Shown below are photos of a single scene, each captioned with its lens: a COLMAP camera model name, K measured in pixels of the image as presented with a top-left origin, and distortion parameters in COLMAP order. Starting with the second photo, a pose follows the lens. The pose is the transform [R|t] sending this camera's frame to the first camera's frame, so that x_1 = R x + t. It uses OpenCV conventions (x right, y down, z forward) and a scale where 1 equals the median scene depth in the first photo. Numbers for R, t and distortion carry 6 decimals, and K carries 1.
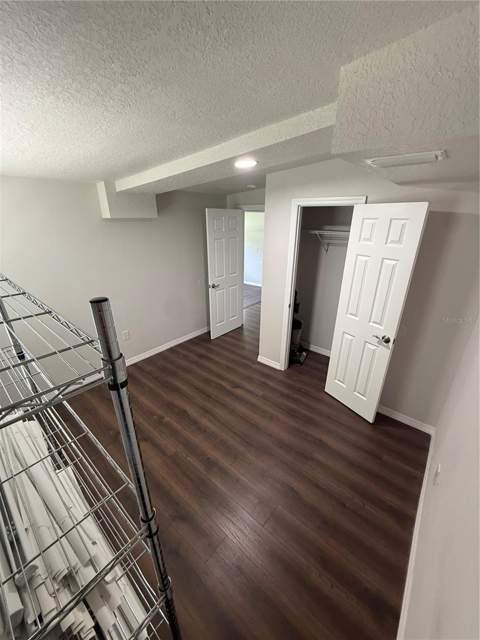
lens RADIAL K [[254.7, 0, 239.5], [0, 254.7, 319.0], [0, 0, 1]] dist [-0.000538, -0.000598]
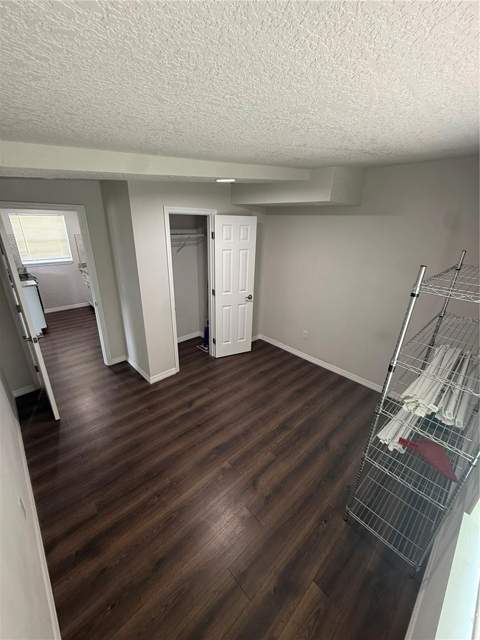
lens RADIAL K [[254.7, 0, 238.3], [0, 254.7, 321.0], [0, 0, 1]] dist [-0.000538, -0.000598]
pose [[0.118250, -0.371217, 0.920986, -0.866934], [0.350363, 0.883439, 0.311098, -0.274818], [-0.929119, 0.285892, 0.234528, 0.611040]]
